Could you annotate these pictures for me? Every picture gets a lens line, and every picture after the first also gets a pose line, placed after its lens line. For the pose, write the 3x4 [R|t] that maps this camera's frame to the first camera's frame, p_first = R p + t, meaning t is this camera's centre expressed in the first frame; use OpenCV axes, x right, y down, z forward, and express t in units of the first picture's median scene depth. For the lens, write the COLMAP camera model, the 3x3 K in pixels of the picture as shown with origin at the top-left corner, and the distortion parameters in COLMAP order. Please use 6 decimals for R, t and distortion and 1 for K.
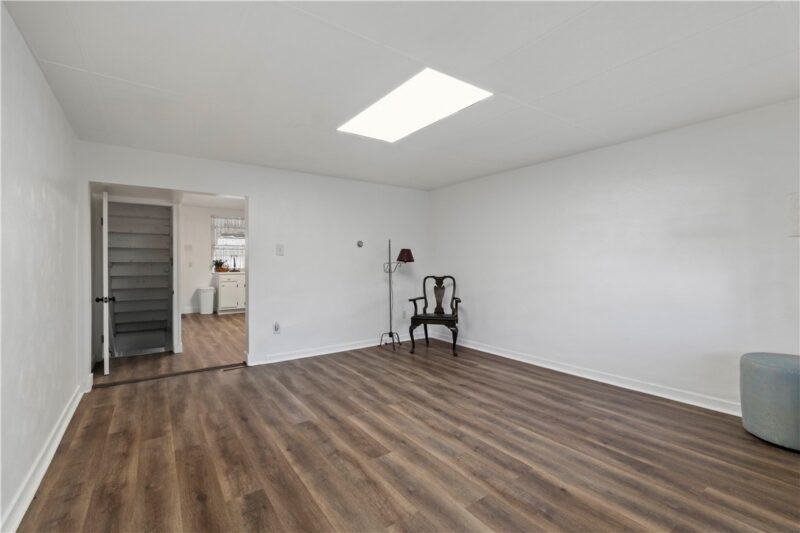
lens RADIAL K [[351.4, 0, 400.0], [0, 351.4, 266.5], [0, 0, 1]] dist [-0.000922, 0.000447]
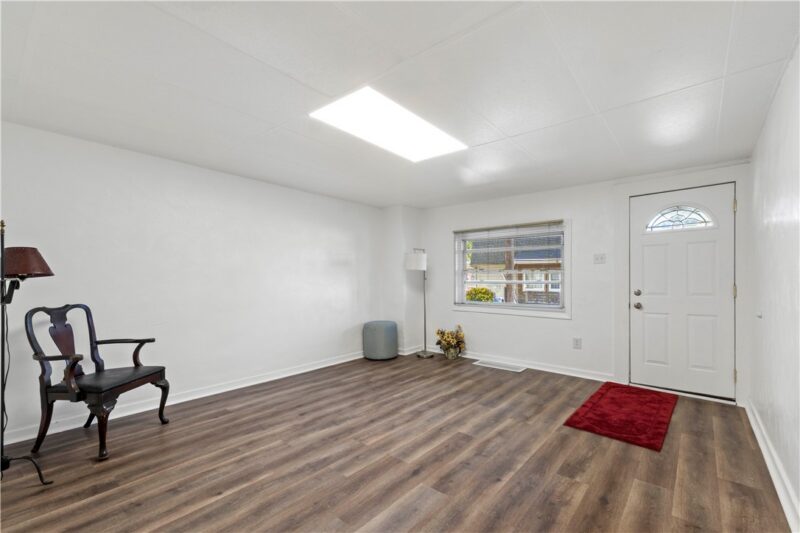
lens RADIAL K [[348.7, 0, 395.3], [0, 348.7, 280.0], [0, 0, 1]] dist [0.022403, 0.000147]
pose [[-0.242903, 0.003196, 0.970045, -0.801574], [0.008783, 0.999961, -0.001095, -0.008868], [-0.970011, 0.008254, -0.242922, 1.029483]]
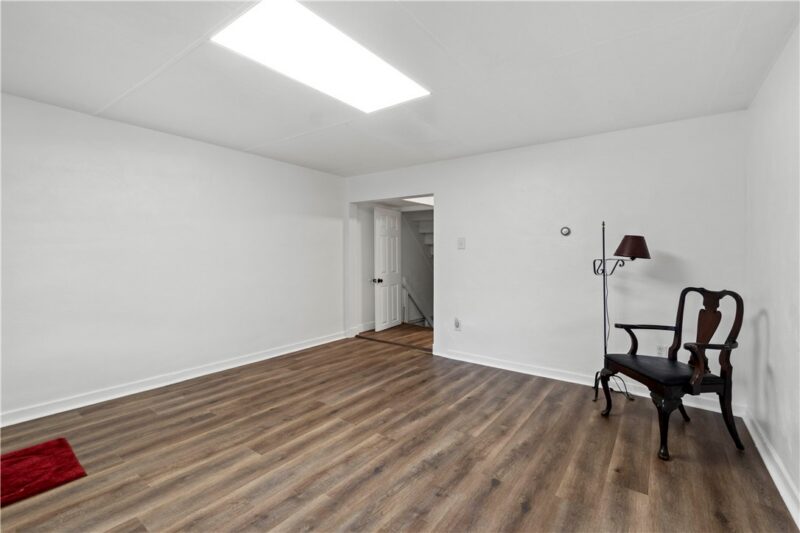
lens RADIAL K [[354.2, 0, 400.2], [0, 354.2, 256.6], [0, 0, 1]] dist [-0.000940, 0.000184]
pose [[0.316874, 0.012070, -0.948391, 0.682767], [-0.019373, 0.999793, 0.006251, -0.018876], [0.948270, 0.016392, 0.317042, 0.707492]]
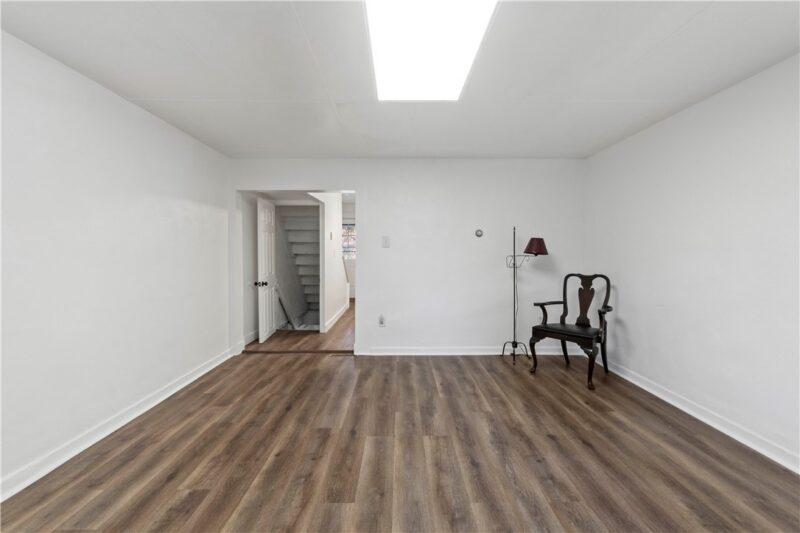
lens RADIAL K [[351.4, 0, 400.0], [0, 351.4, 266.5], [0, 0, 1]] dist [-0.000922, 0.000447]
pose [[0.819770, 0.024170, -0.572182, 0.331527], [-0.008879, 0.999525, 0.029502, -0.010552], [0.572624, -0.019104, 0.819596, 0.293685]]
